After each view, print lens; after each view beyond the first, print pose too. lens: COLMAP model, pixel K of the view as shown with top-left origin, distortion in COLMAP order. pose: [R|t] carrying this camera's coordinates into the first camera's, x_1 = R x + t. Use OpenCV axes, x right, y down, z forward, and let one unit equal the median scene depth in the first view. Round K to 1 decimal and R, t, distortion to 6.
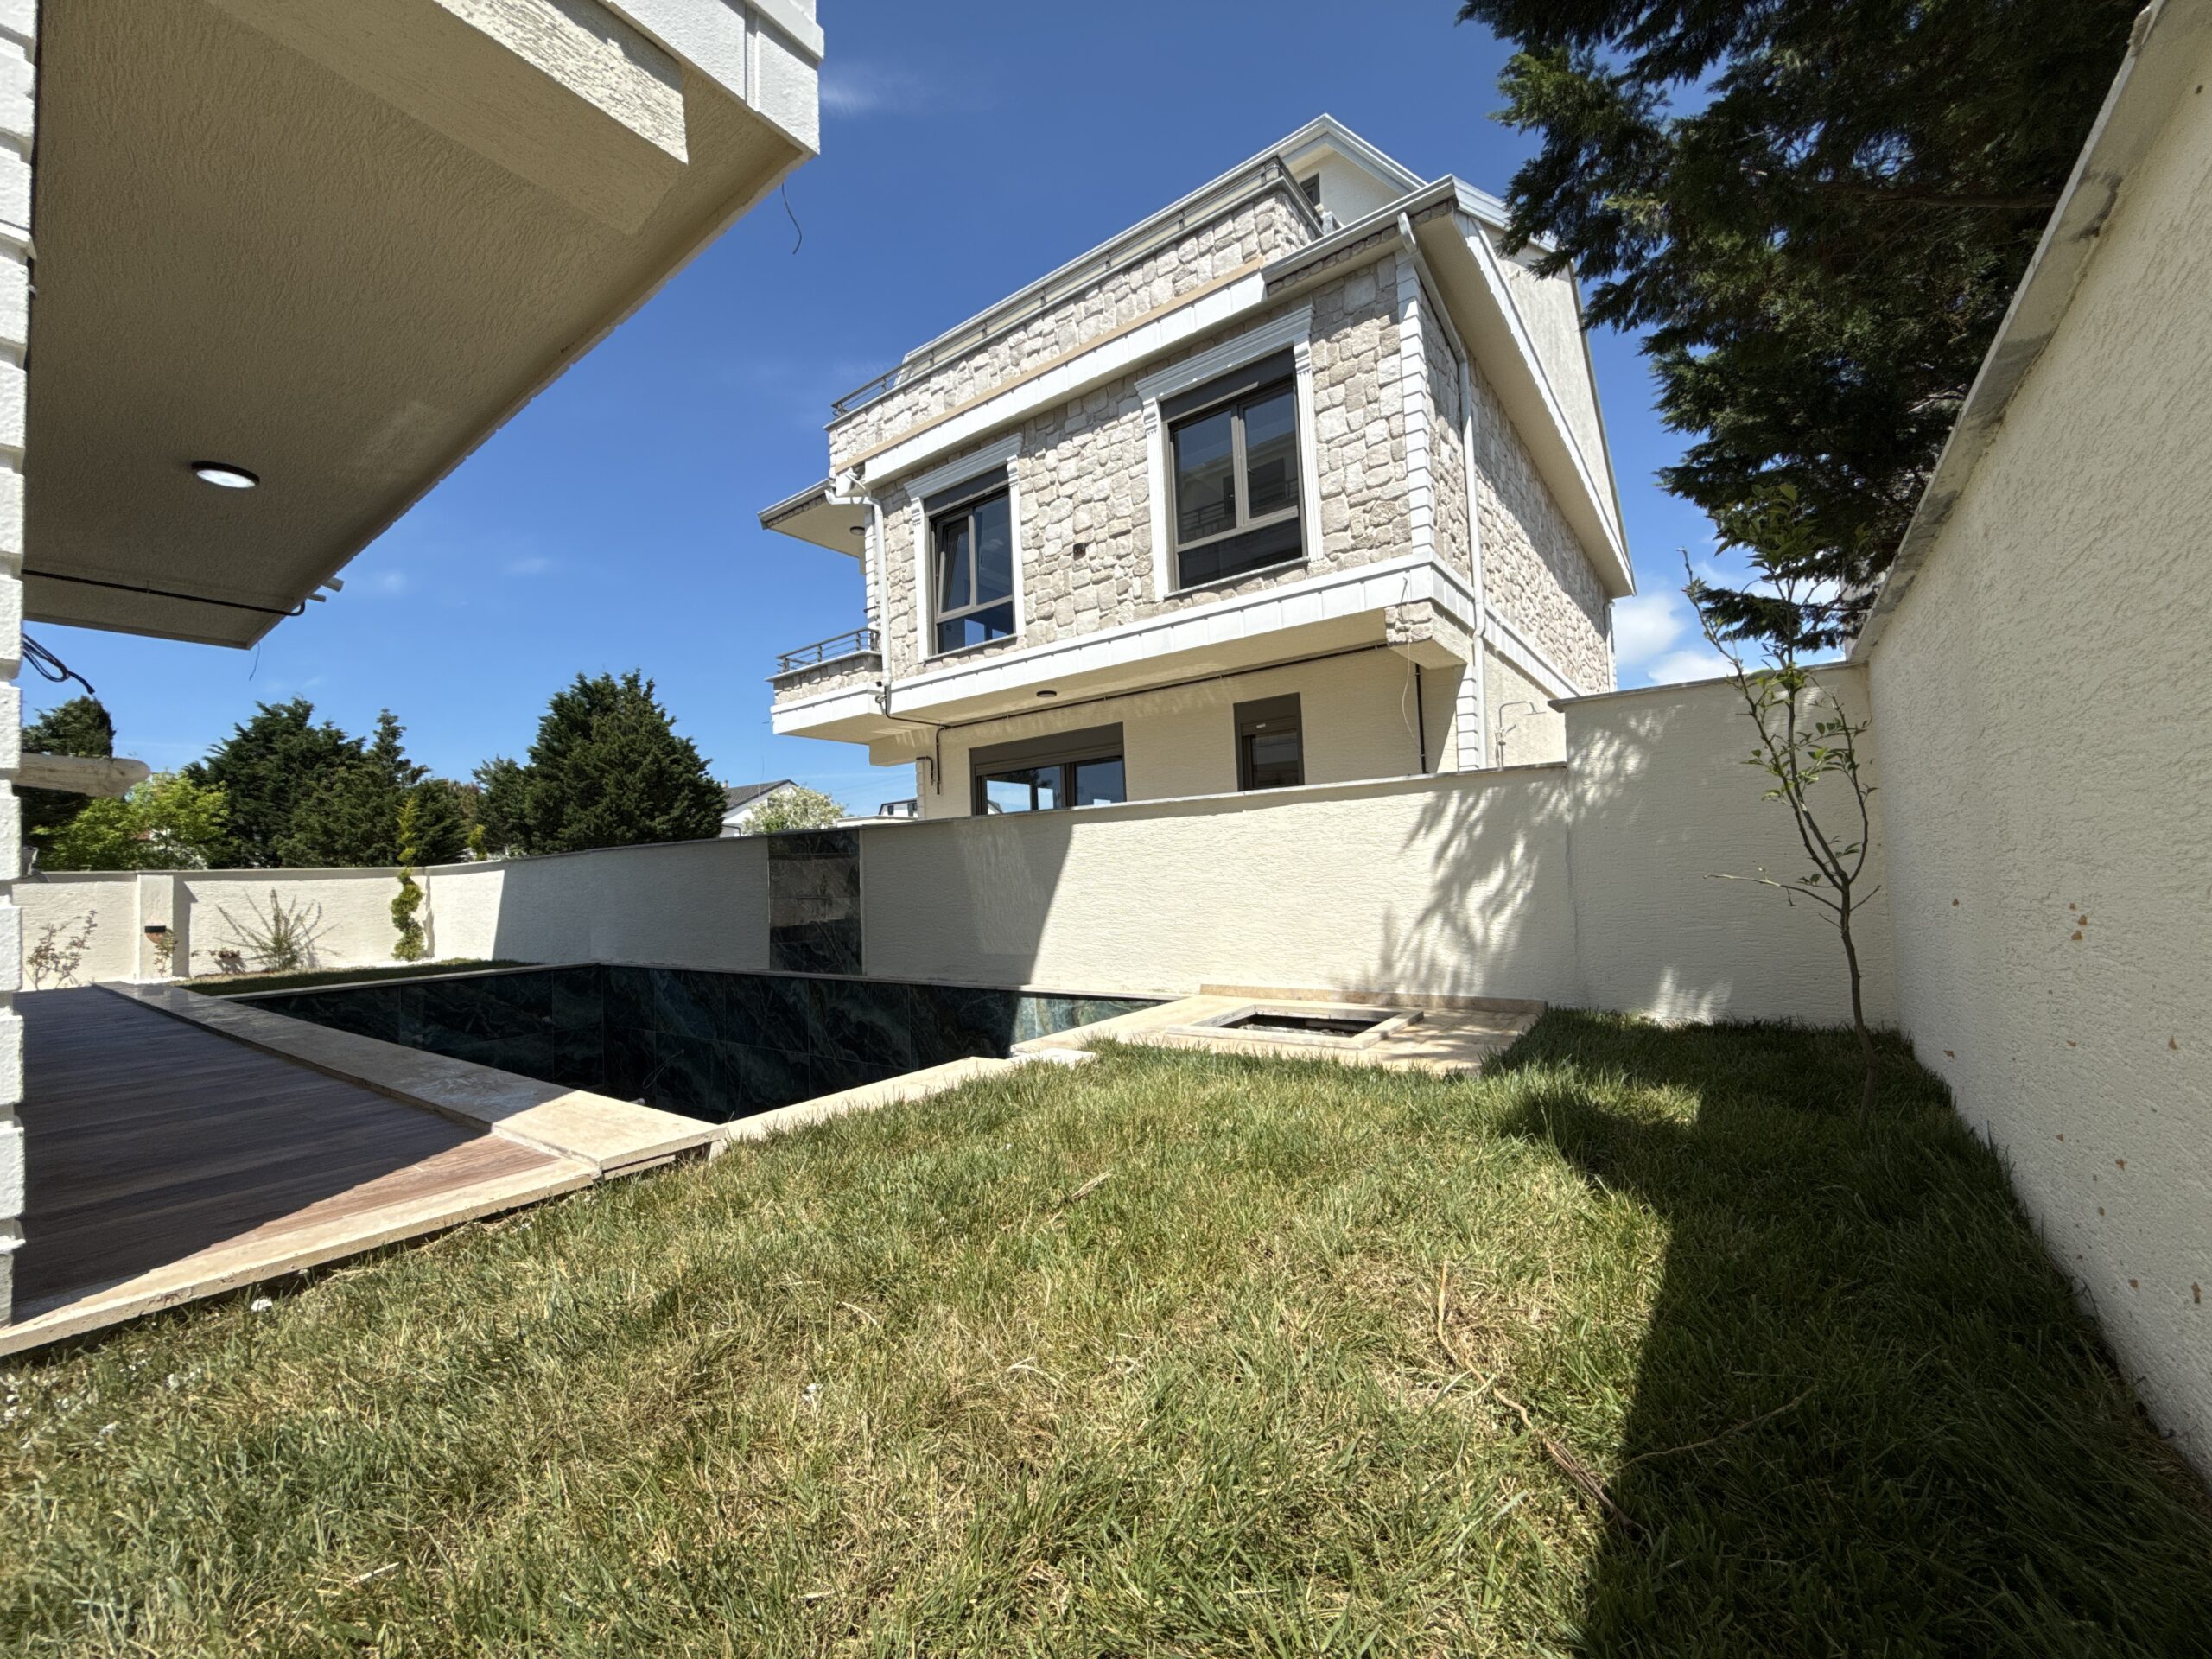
lens RADIAL K [[880.9, 0, 1107.9], [0, 880.9, 828.9], [0, 0, 1]] dist [0.000451, -0.000021]
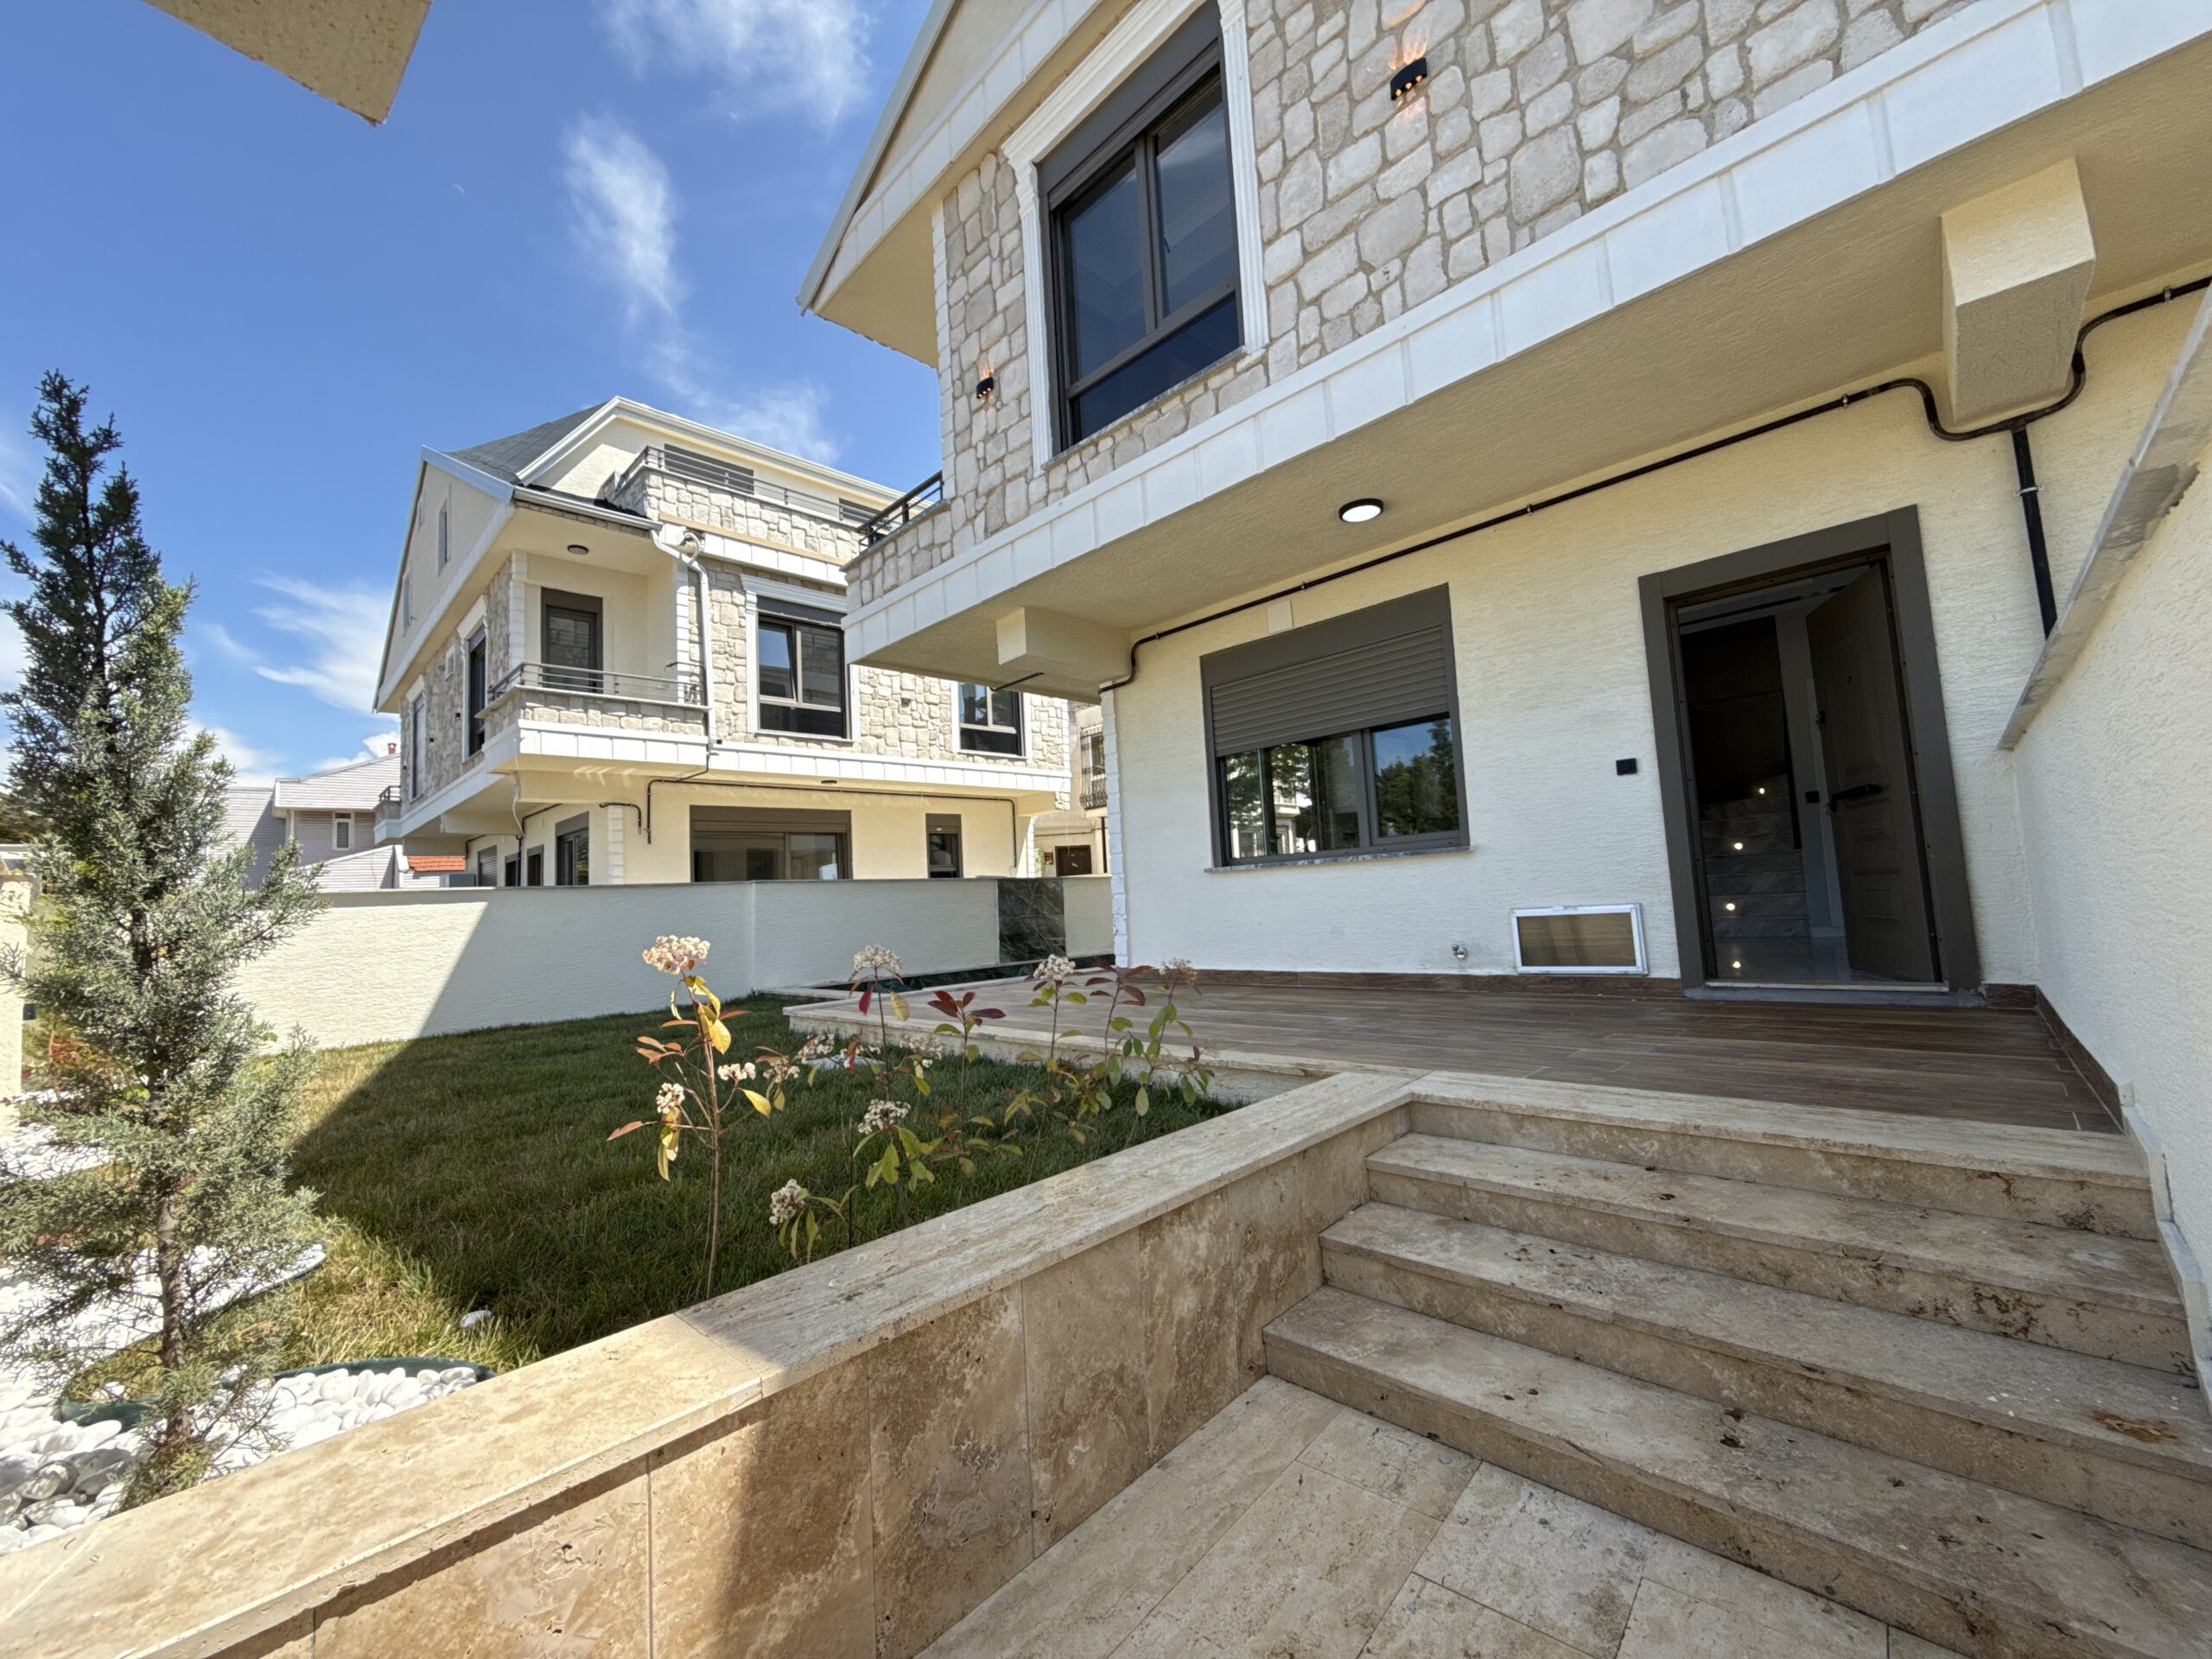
lens RADIAL K [[880.9, 0, 1104.5], [0, 880.9, 828.5], [0, 0, 1]] dist [0.000451, -0.000021]
pose [[0.152005, 0.113185, 0.981878, -1.260851], [-0.005211, 0.993499, -0.113718, 0.063297], [-0.988366, 0.012169, 0.151607, 0.373832]]
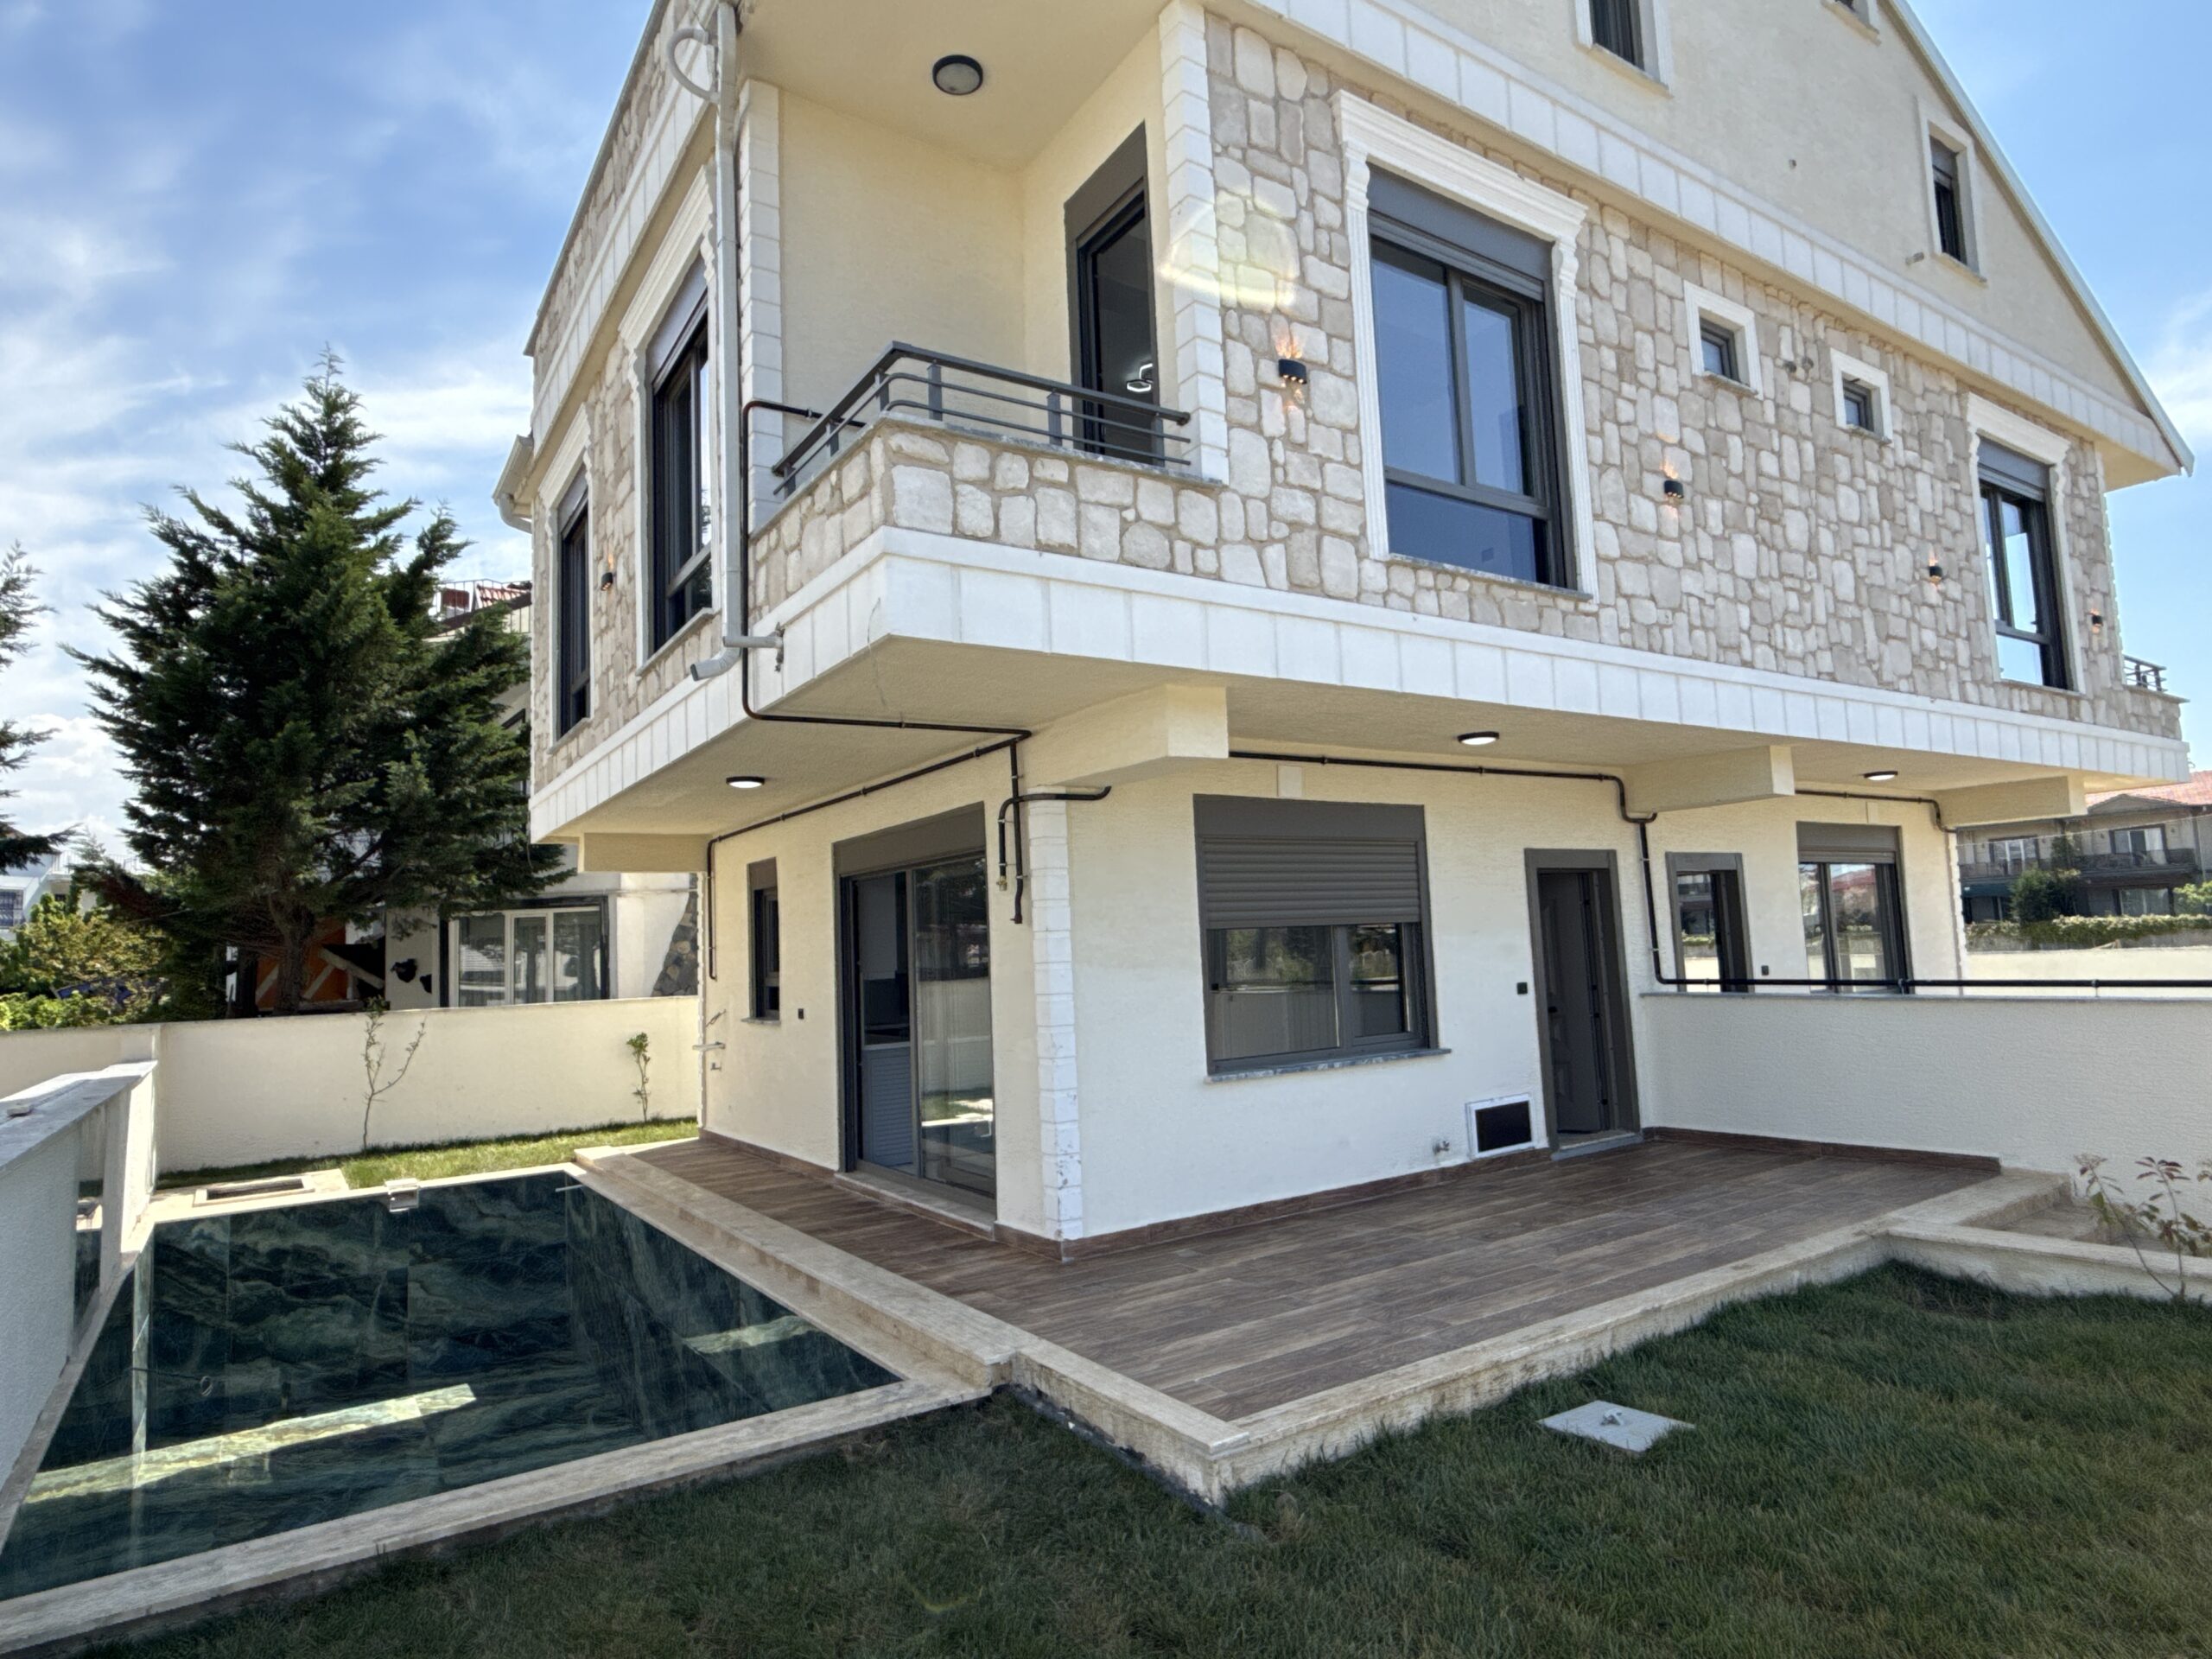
lens RADIAL K [[1239.8, 0, 1106.4], [0, 1239.8, 834.1], [0, 0, 1]] dist [0.003843, -0.002099]
pose [[-0.938448, 0.109414, 0.327634, -0.841907], [0.060105, 0.985762, -0.157036, -0.002711], [-0.340151, -0.127678, -0.931663, 1.012448]]
